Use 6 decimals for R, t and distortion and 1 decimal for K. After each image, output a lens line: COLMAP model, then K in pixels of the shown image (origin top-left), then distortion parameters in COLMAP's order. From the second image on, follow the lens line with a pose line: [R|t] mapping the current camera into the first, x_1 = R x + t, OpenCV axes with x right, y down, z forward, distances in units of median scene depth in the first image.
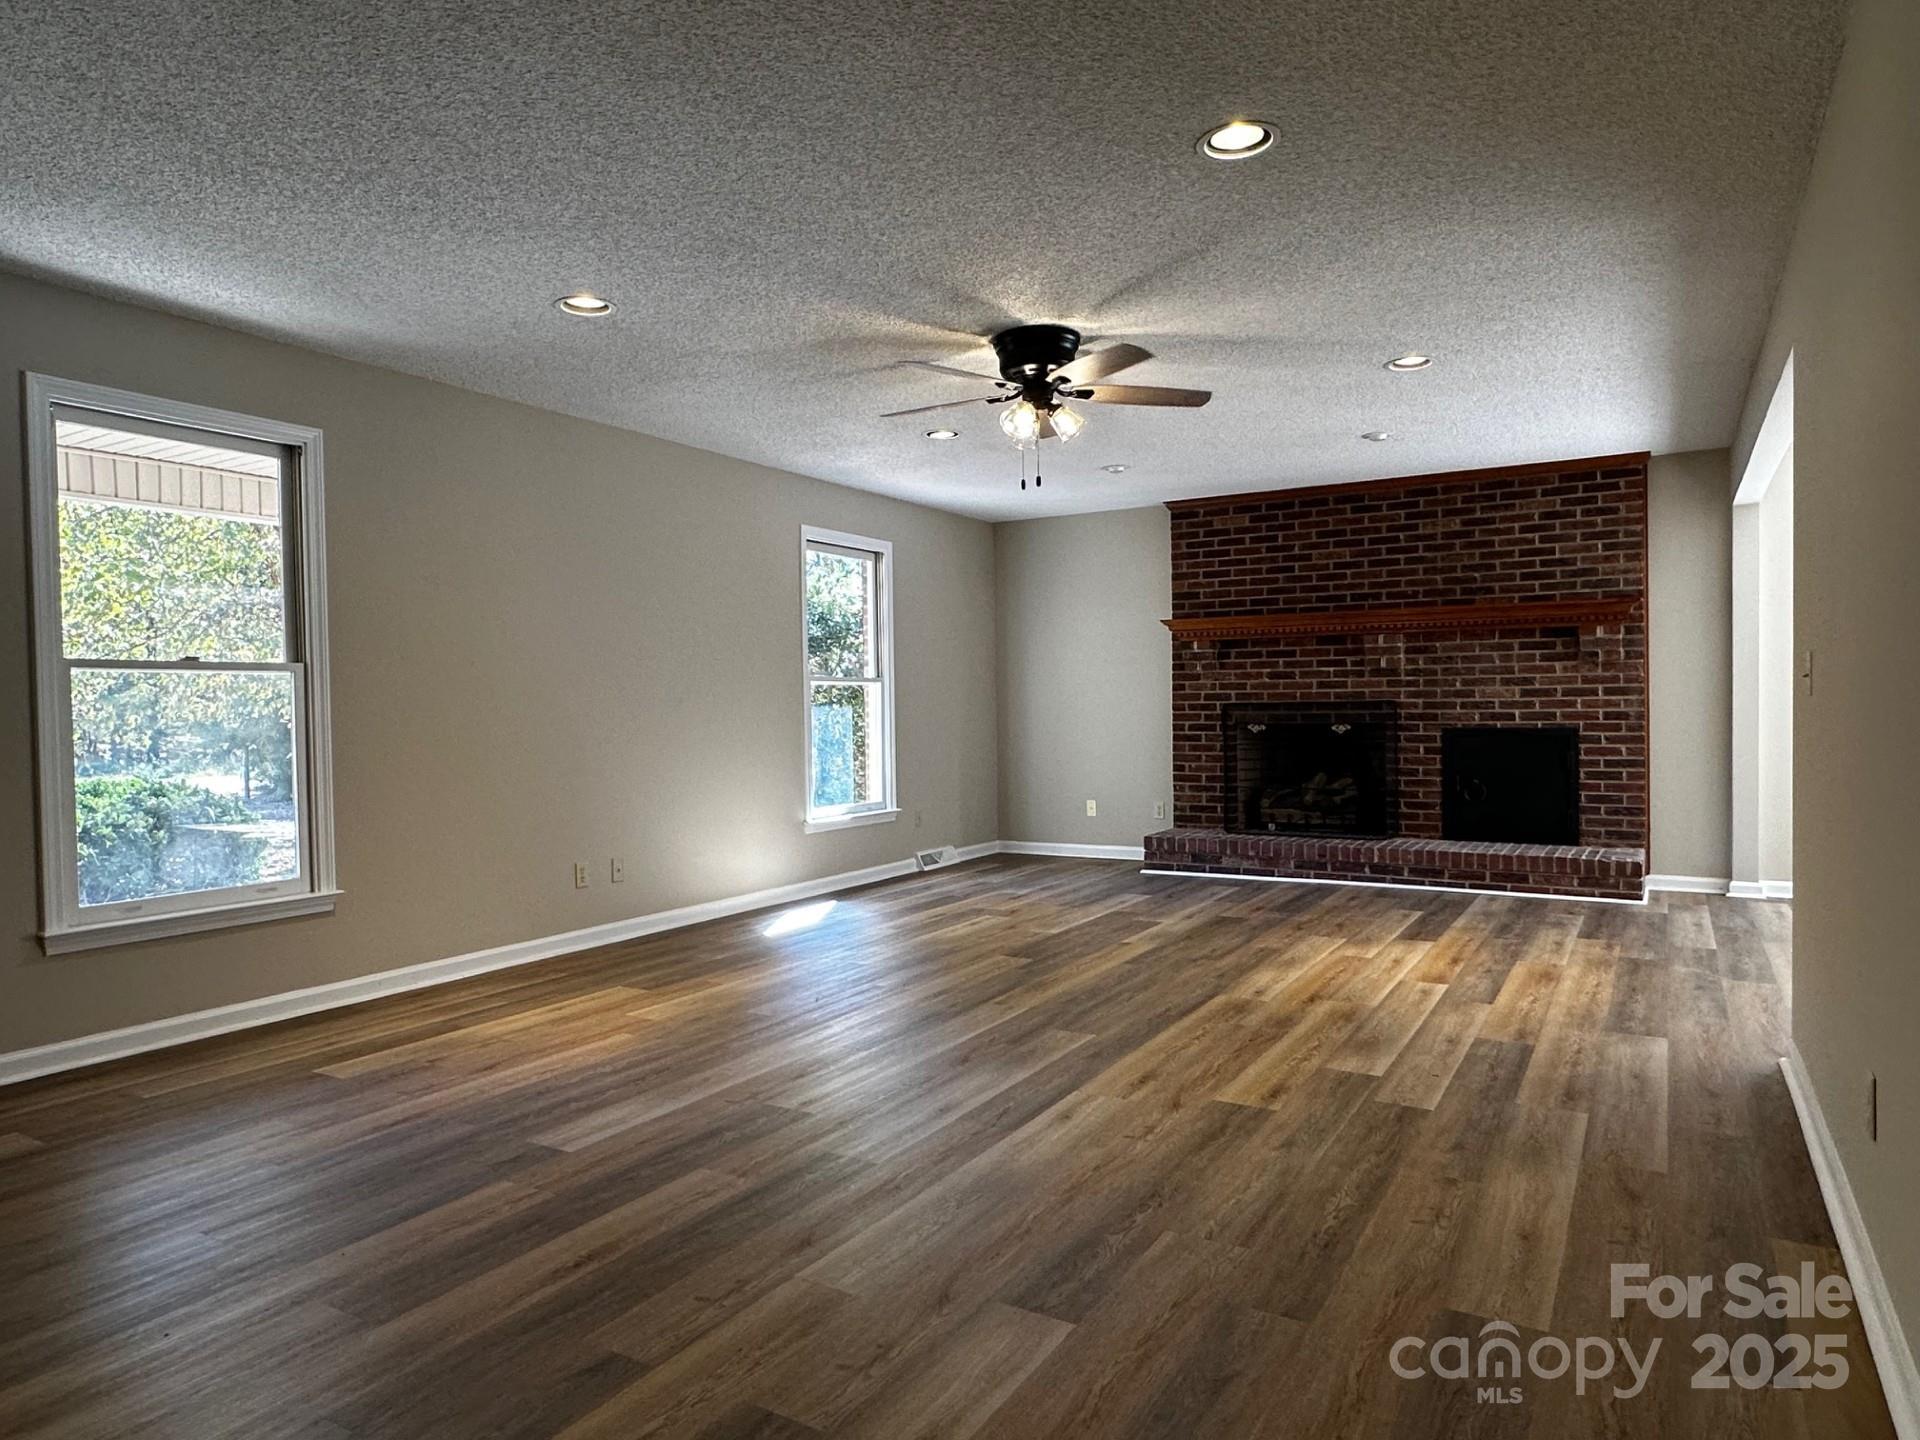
lens RADIAL K [[1188.8, 0, 957.2], [0, 1188.8, 735.6], [0, 0, 1]] dist [-0.002142, -0.000884]
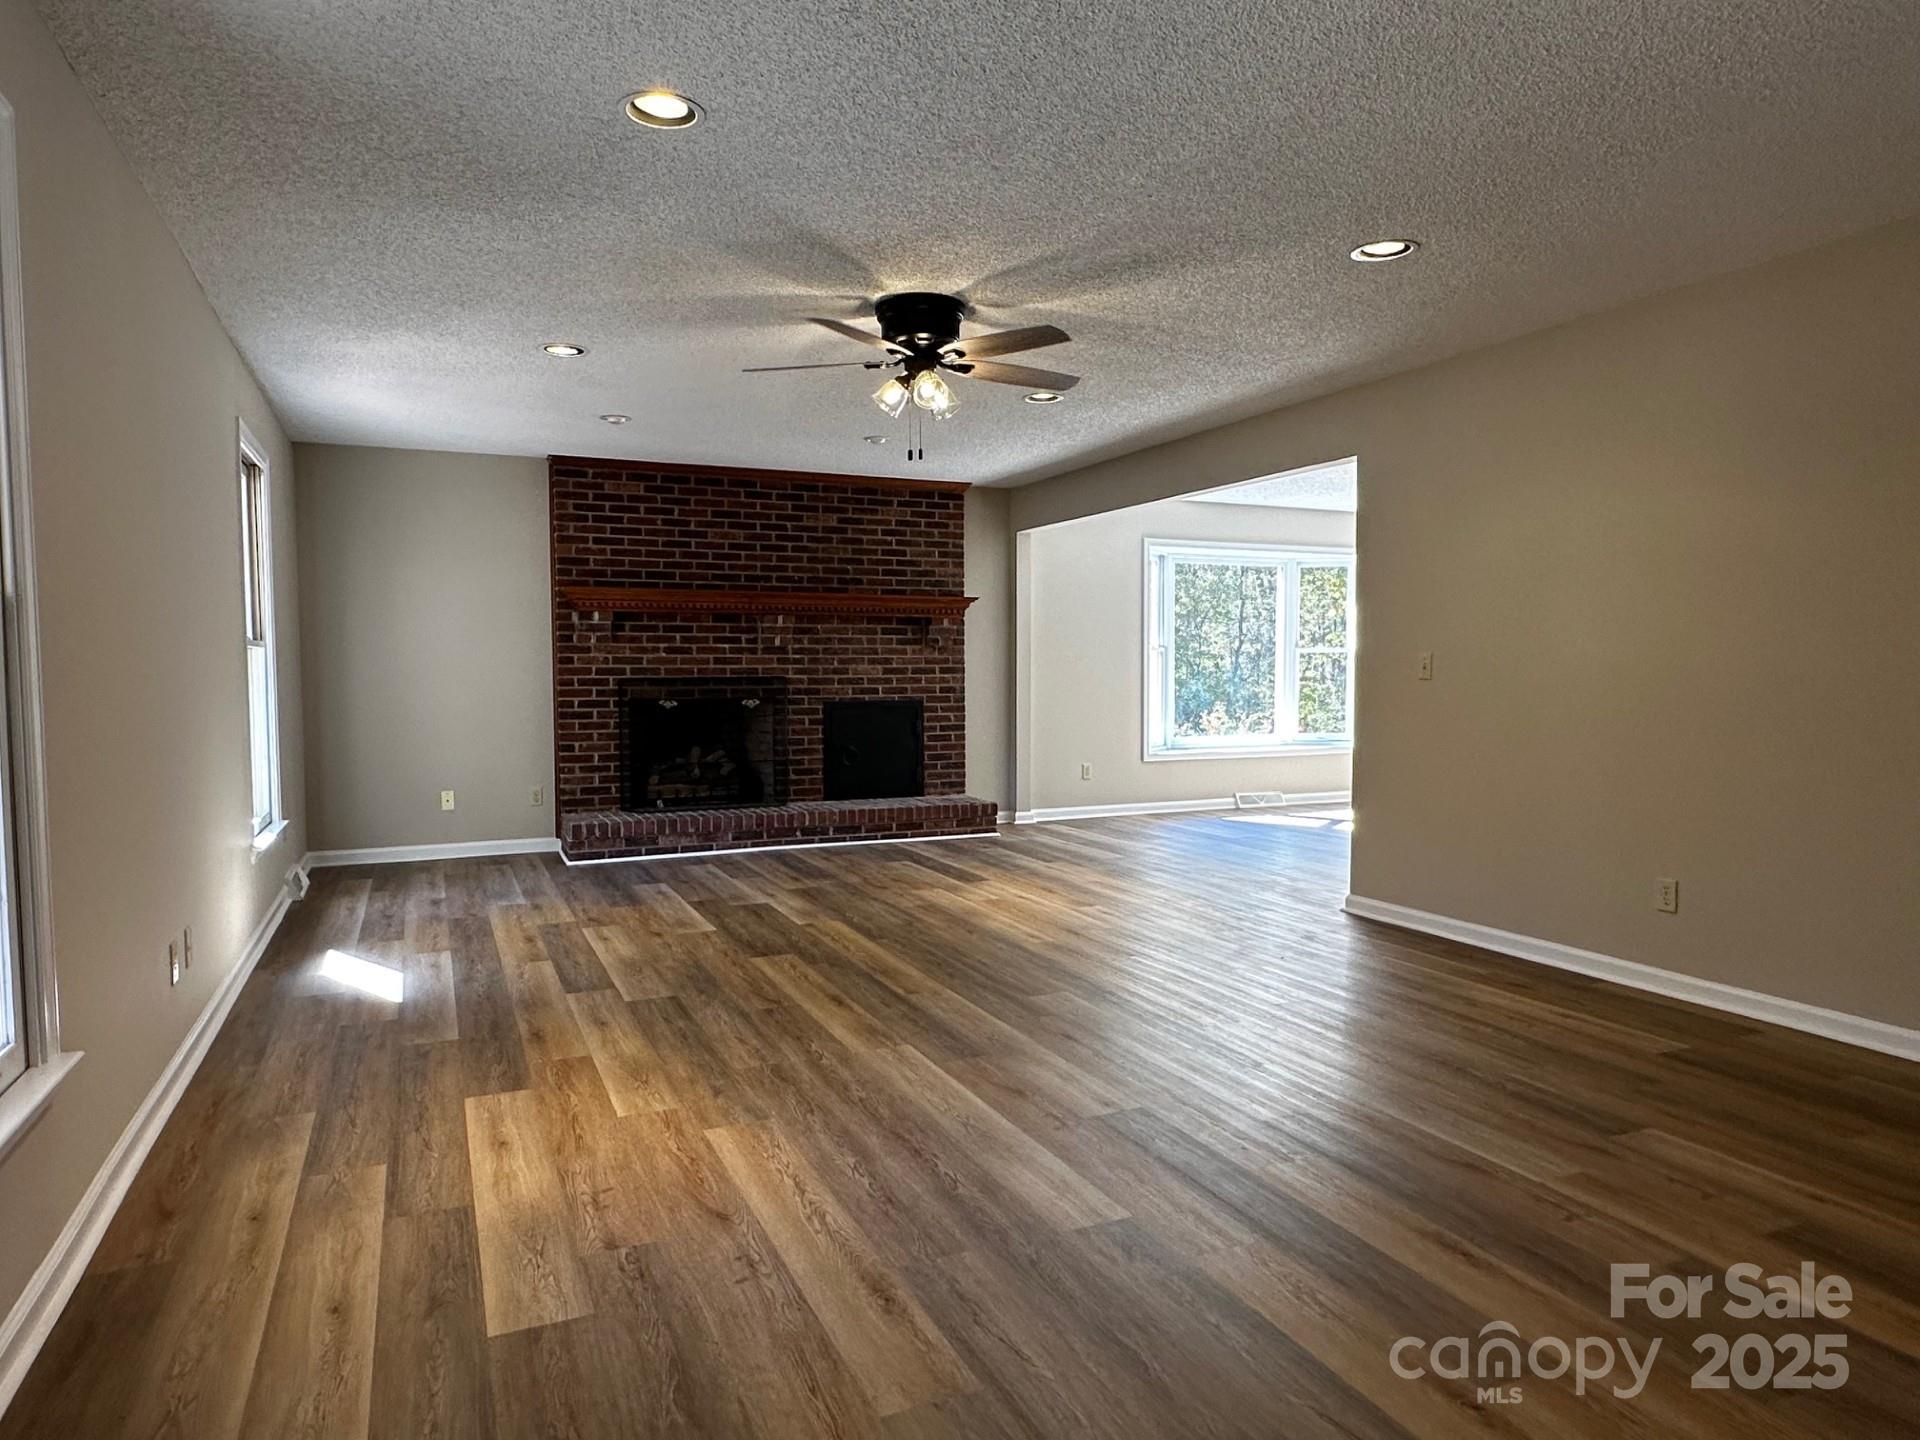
lens RADIAL K [[1188.8, 0, 957.2], [0, 1188.8, 735.6], [0, 0, 1]] dist [-0.002142, -0.000884]
pose [[0.574292, -0.035287, 0.817890, -0.439403], [0.015817, 0.999362, 0.032011, -0.008098], [-0.818498, -0.005447, 0.574484, 0.251779]]
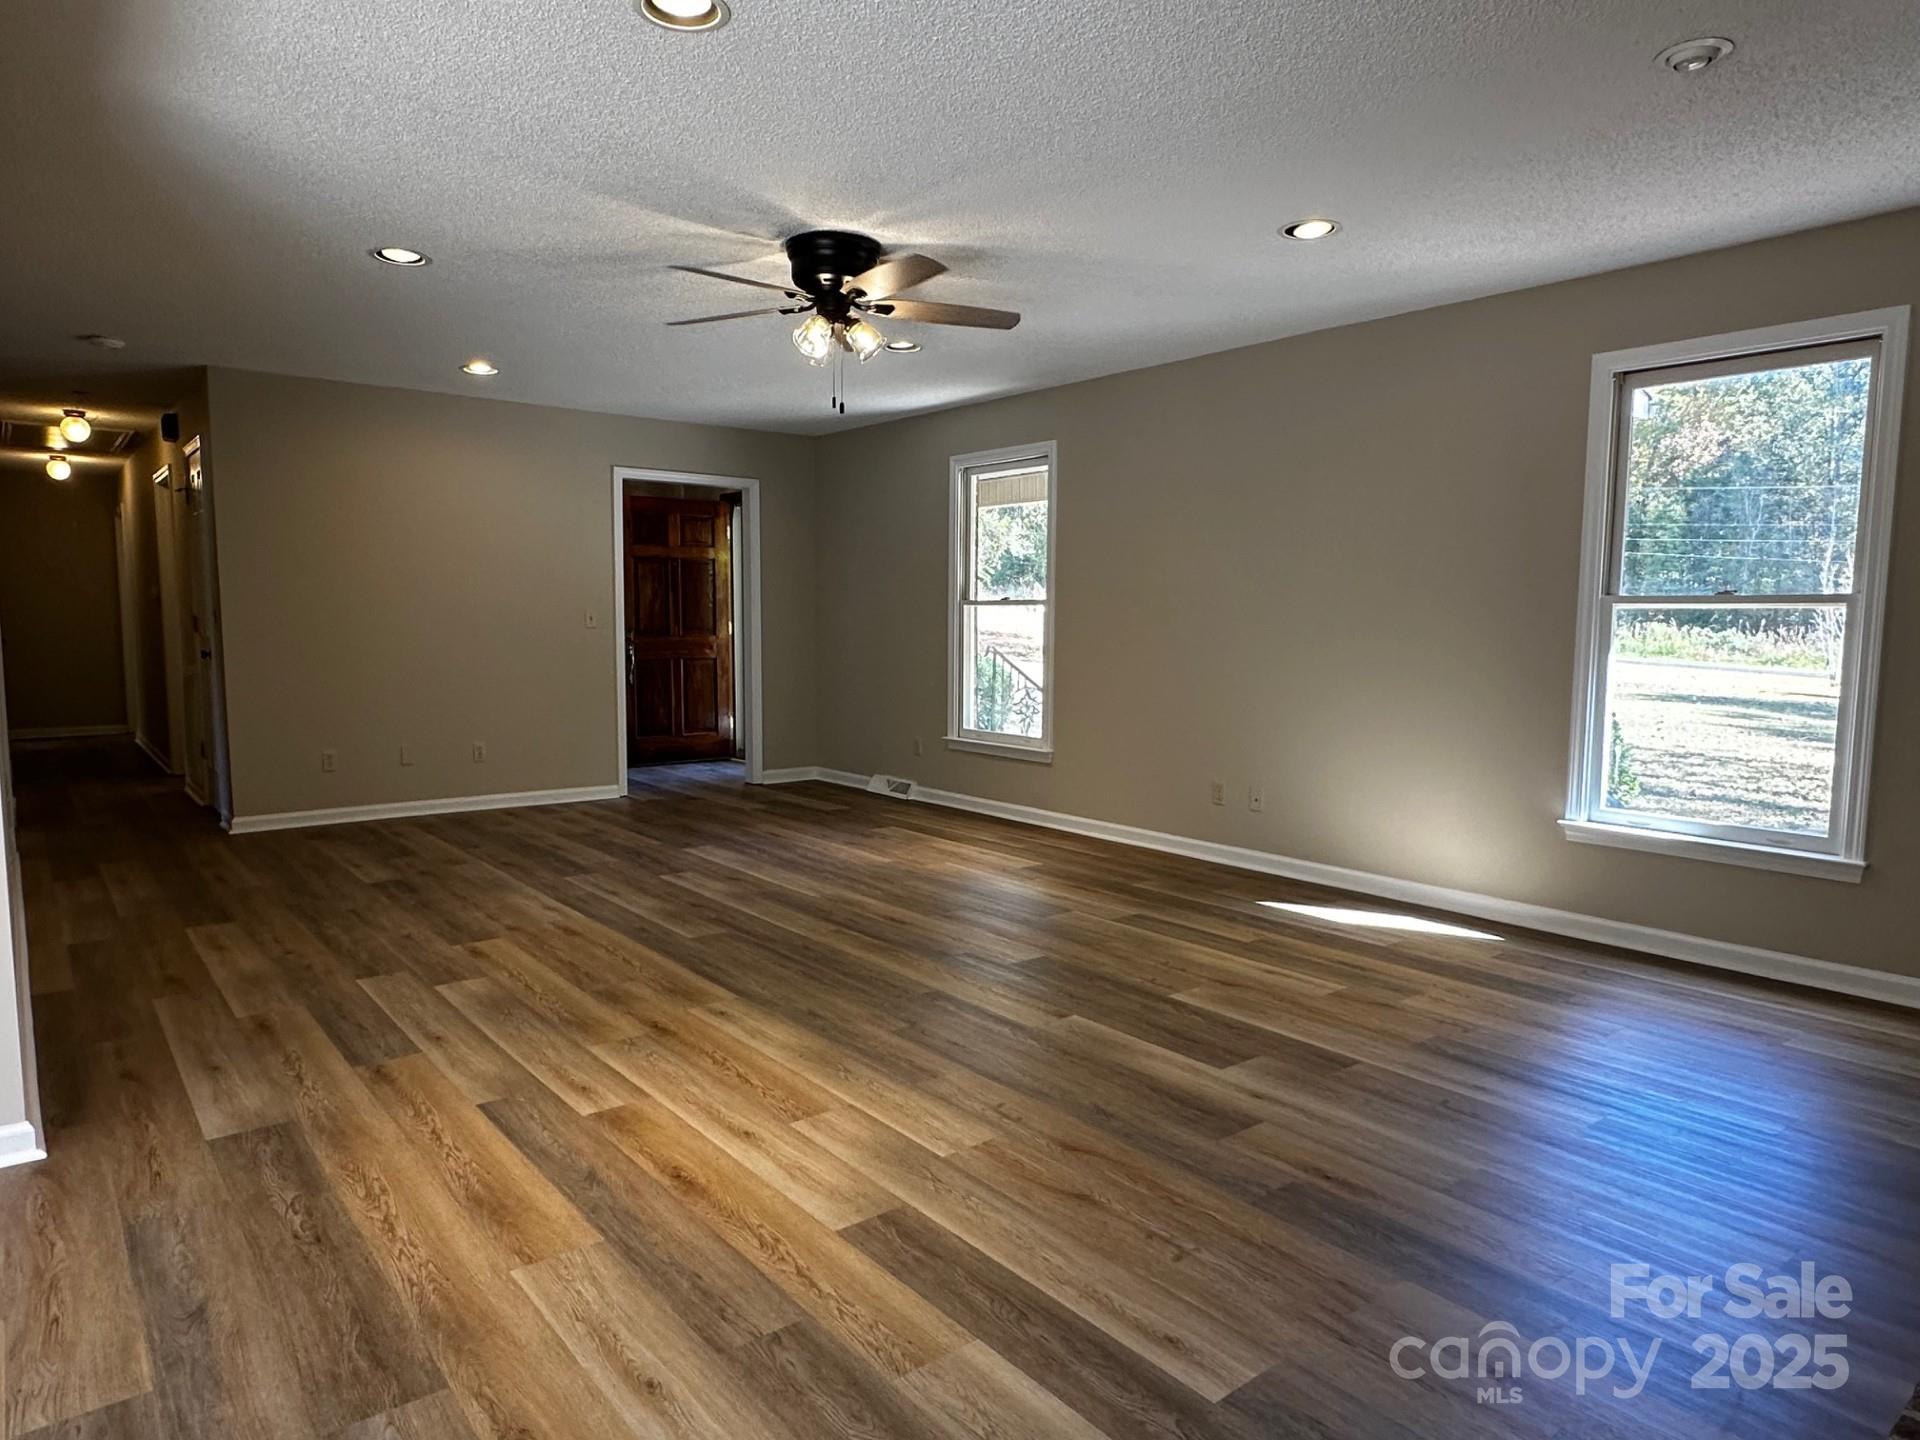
lens RADIAL K [[1188.8, 0, 957.2], [0, 1188.8, 735.6], [0, 0, 1]] dist [-0.002142, -0.000884]
pose [[-0.349350, 0.105738, -0.931007, 0.569157], [-0.025220, 0.992191, 0.122150, -0.043155], [0.936653, 0.066153, -0.343955, 0.871732]]
